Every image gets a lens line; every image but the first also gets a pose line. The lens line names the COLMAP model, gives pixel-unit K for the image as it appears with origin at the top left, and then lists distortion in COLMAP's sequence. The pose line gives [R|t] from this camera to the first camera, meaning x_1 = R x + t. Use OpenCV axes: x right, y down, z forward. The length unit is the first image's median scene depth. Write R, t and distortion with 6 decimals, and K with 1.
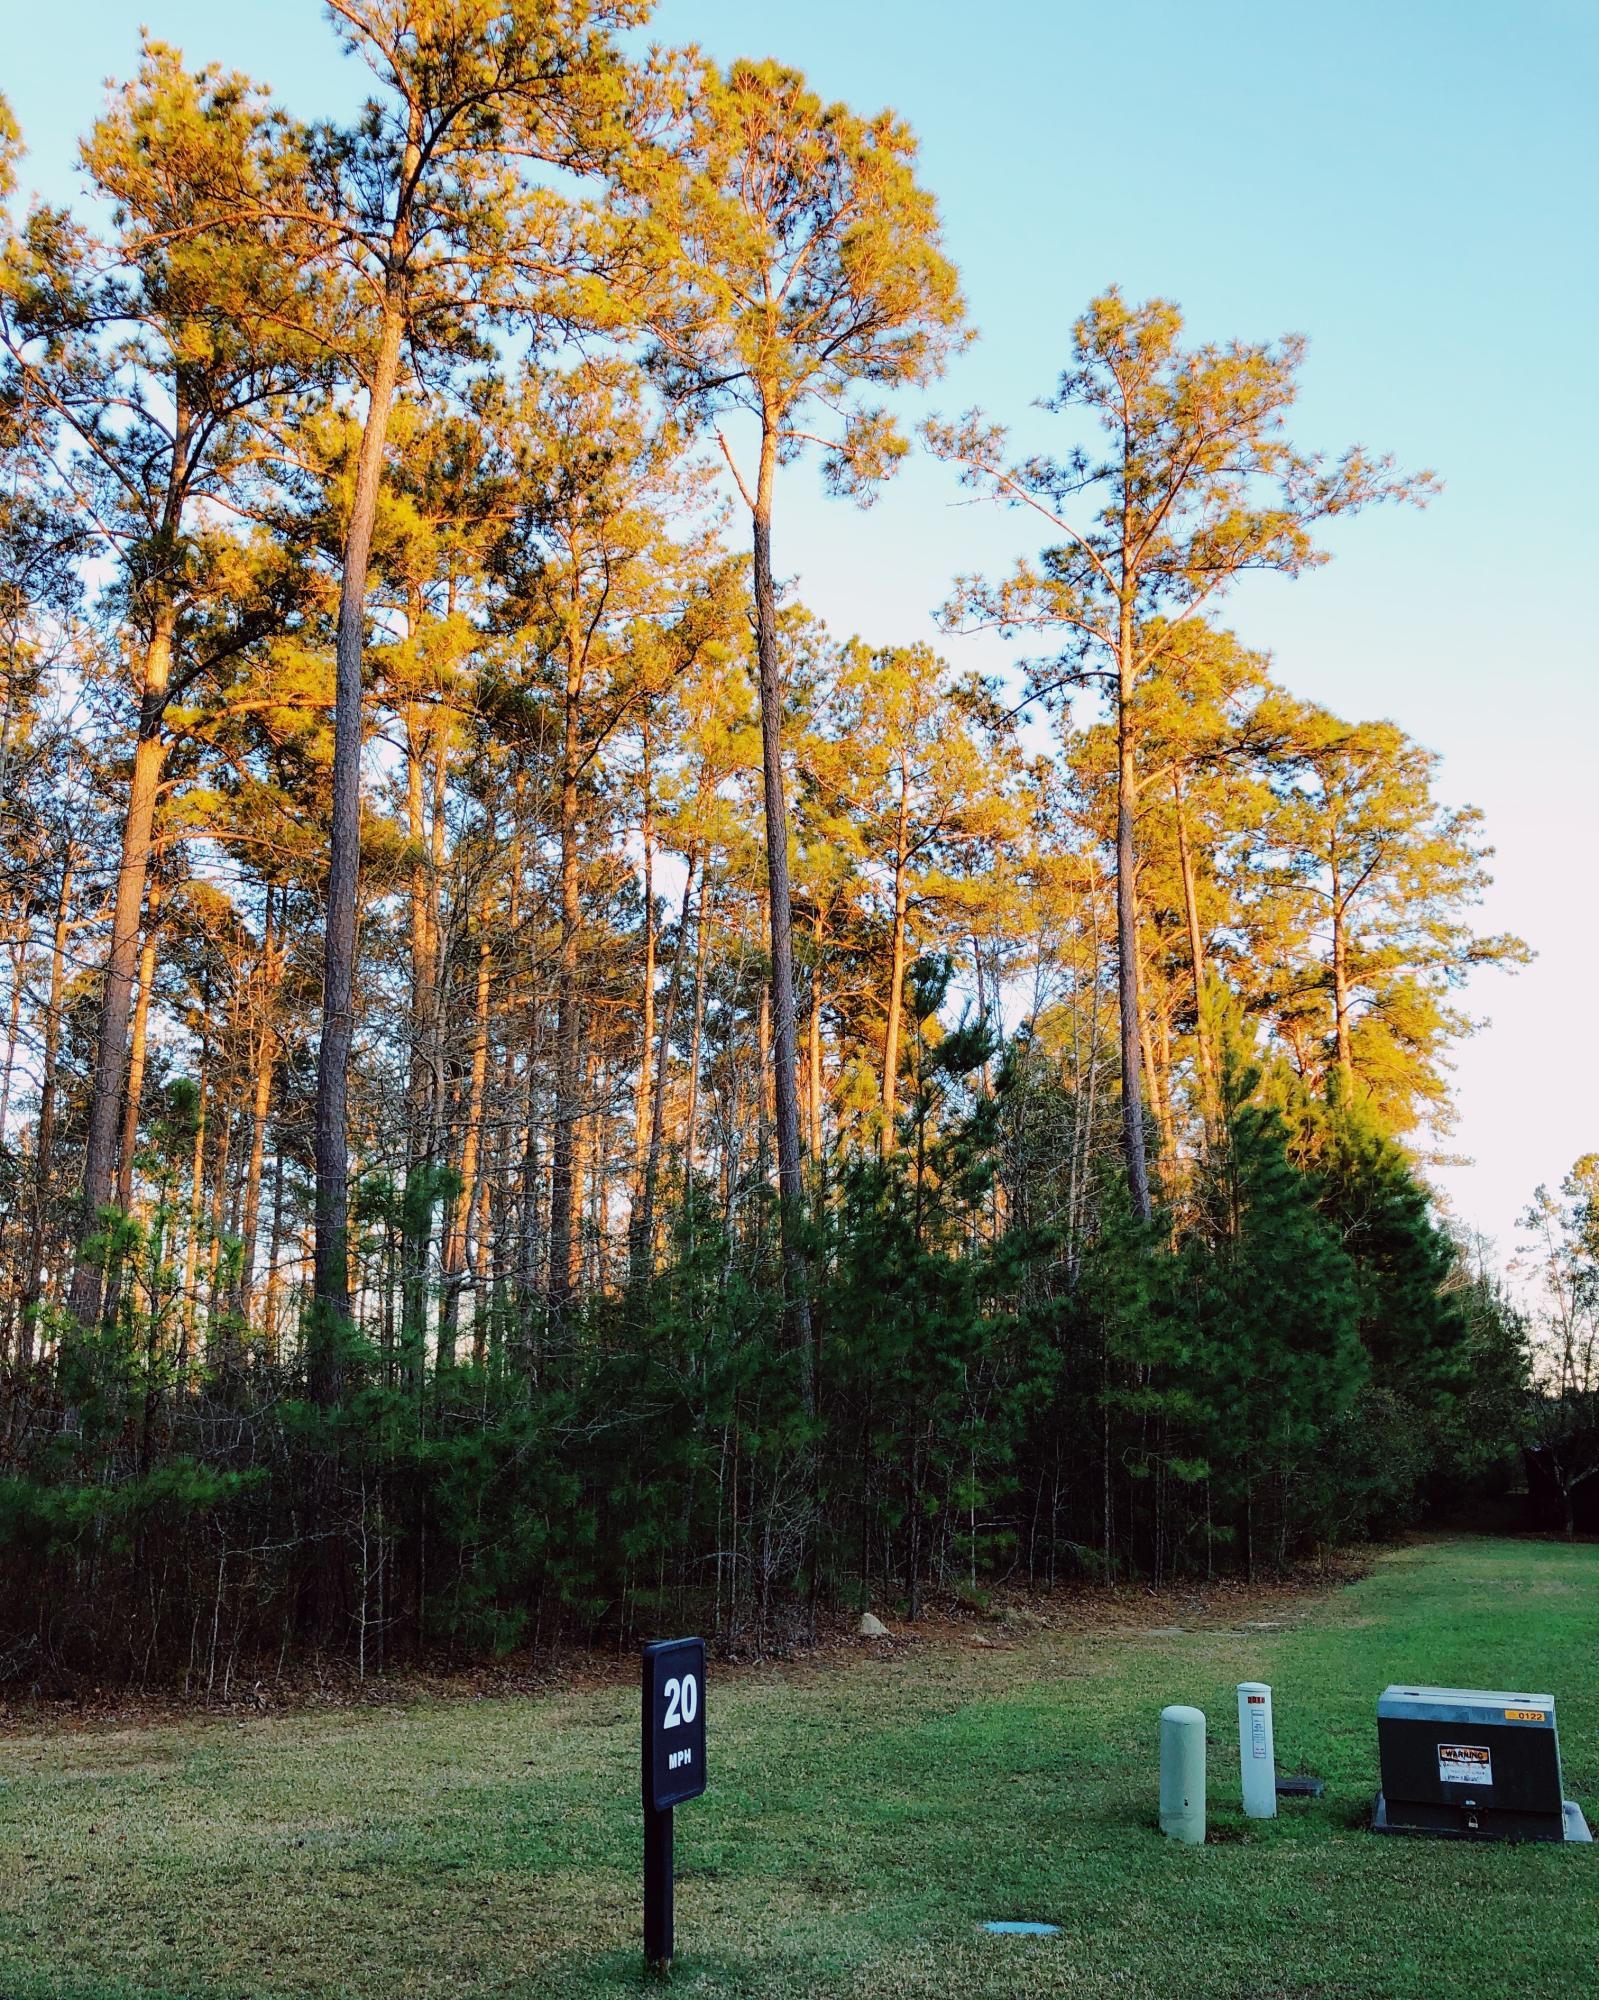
lens RADIAL K [[1794.6, 0, 799.5], [0, 1794.6, 1000.0], [0, 0, 1]] dist [0.013760, 0.012050]
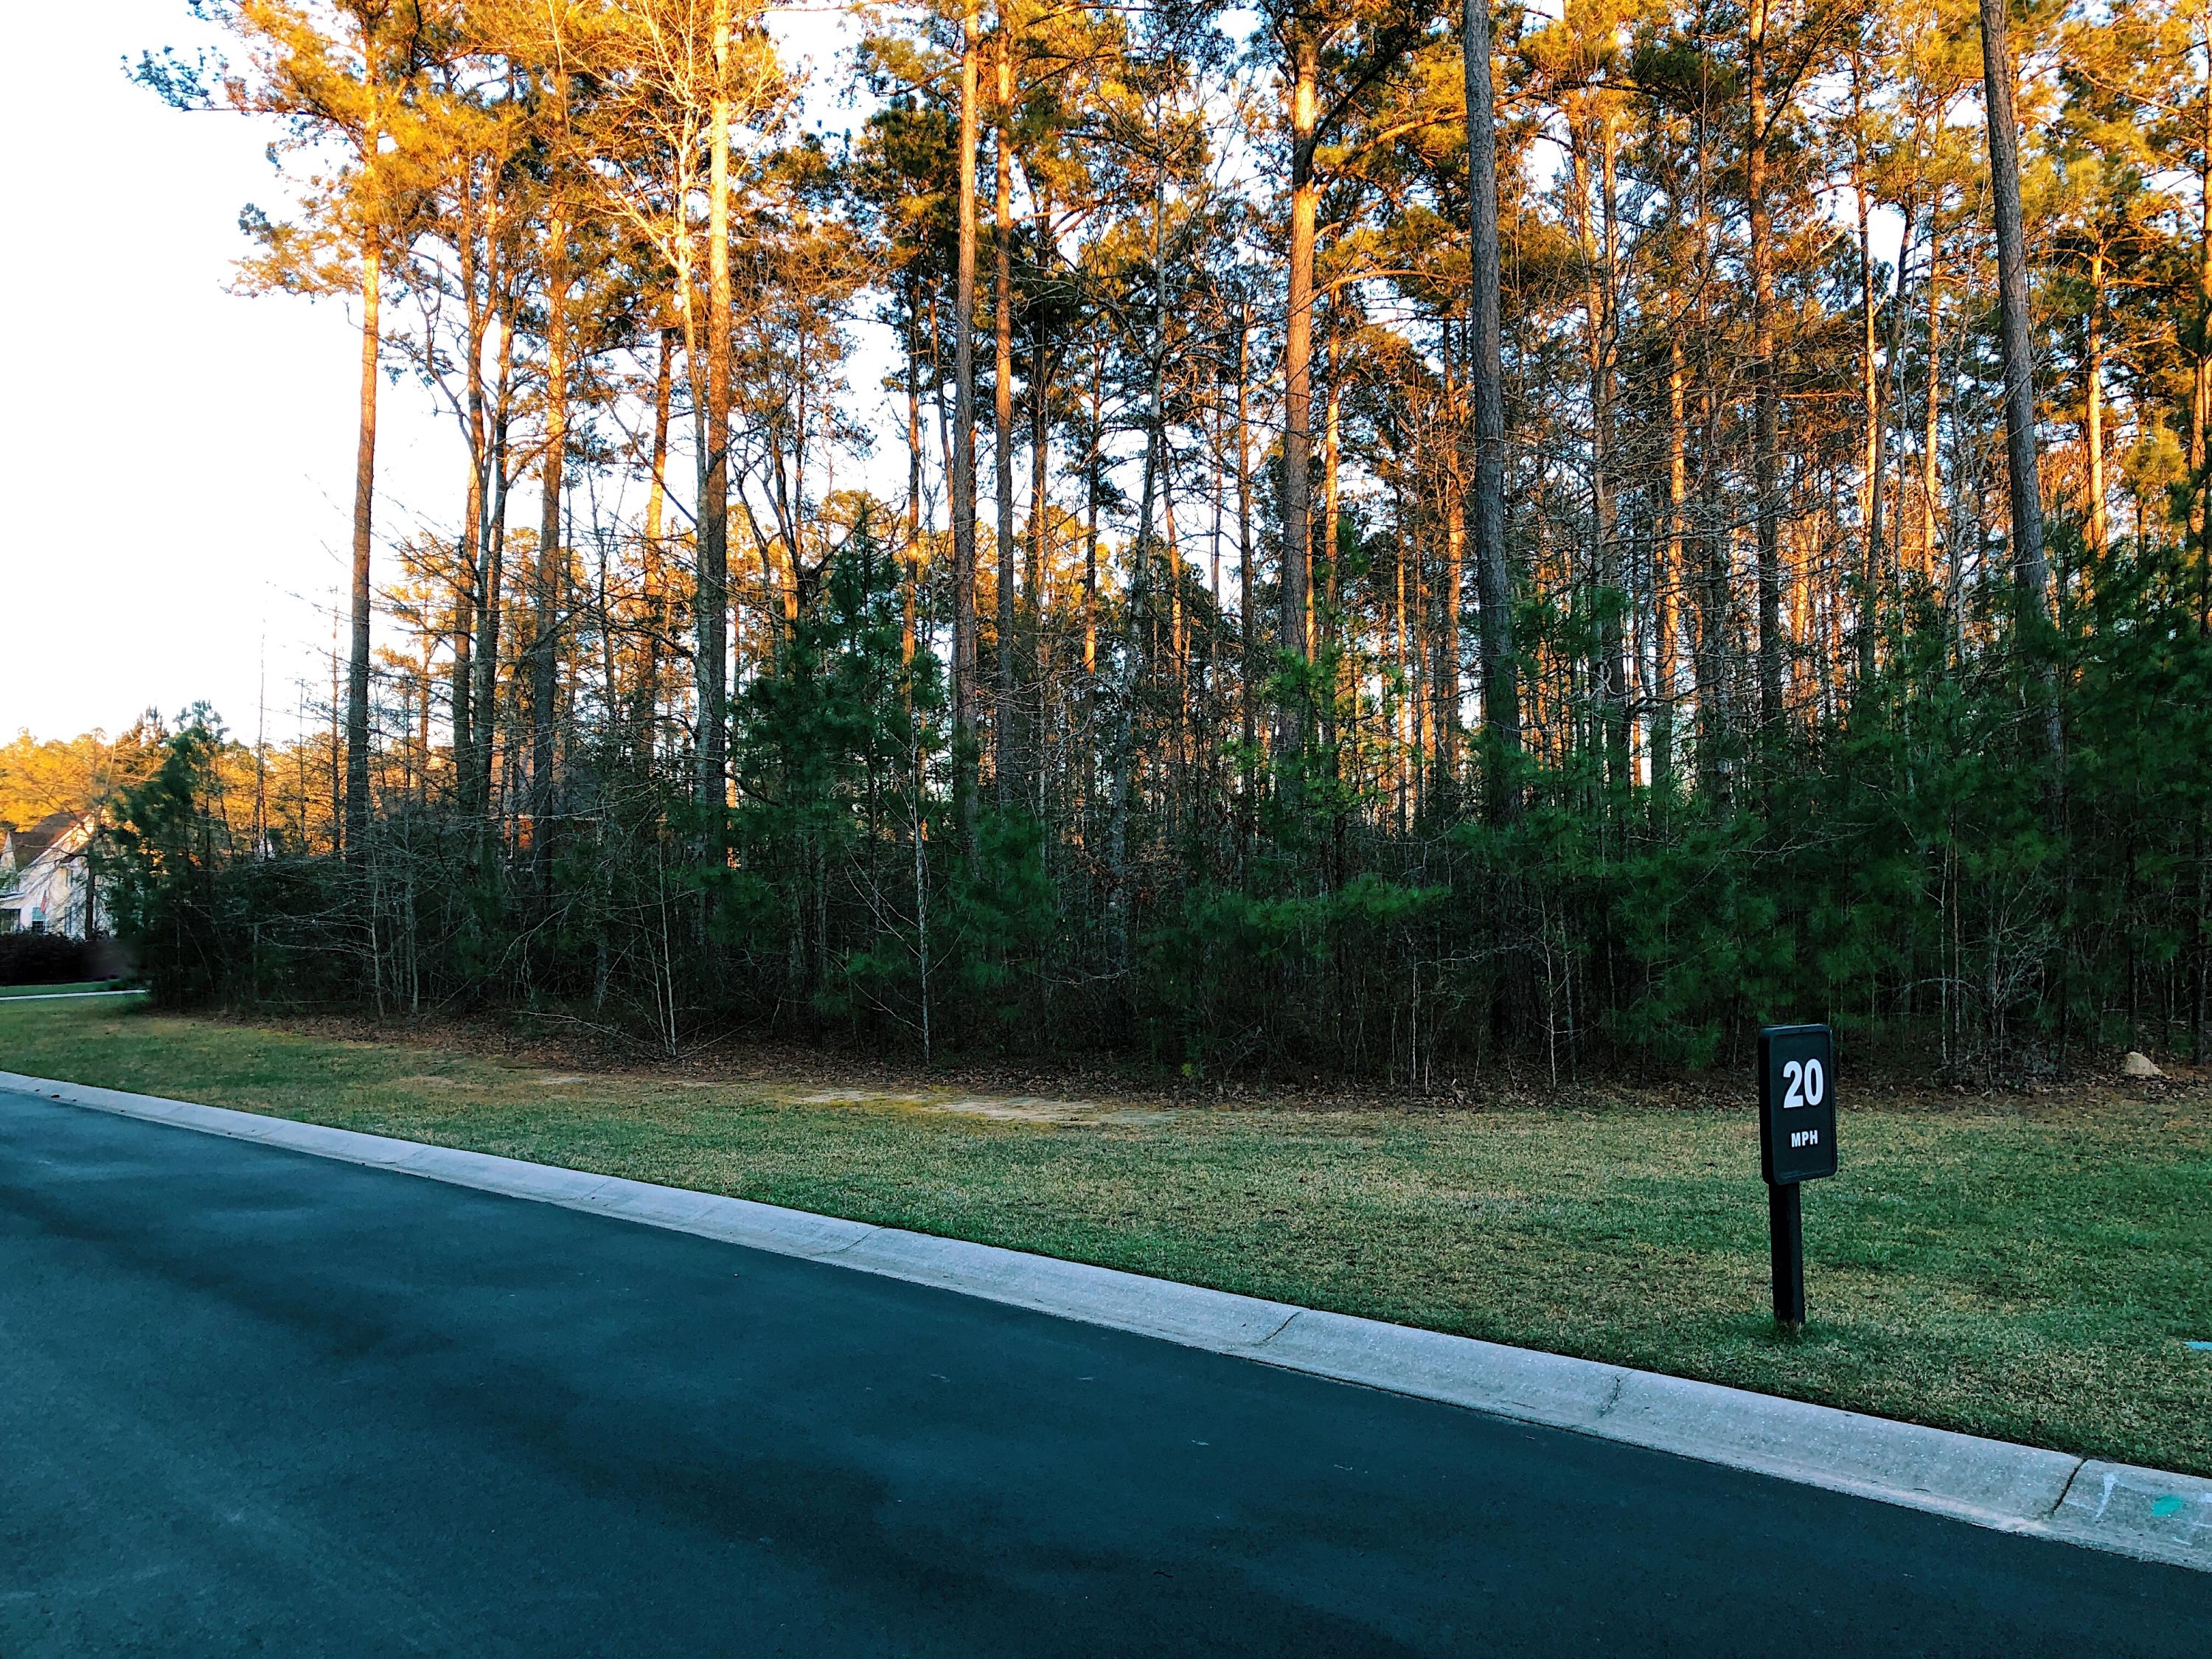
lens RADIAL K [[1969.1, 0, 1106.0], [0, 1969.1, 829.5], [0, 0, 1]] dist [0.039742, -0.012570]
pose [[0.857704, -0.022439, -0.513653, 0.095422], [0.115734, 0.981833, 0.150362, 0.026017], [0.500948, -0.188413, 0.844720, -0.046891]]
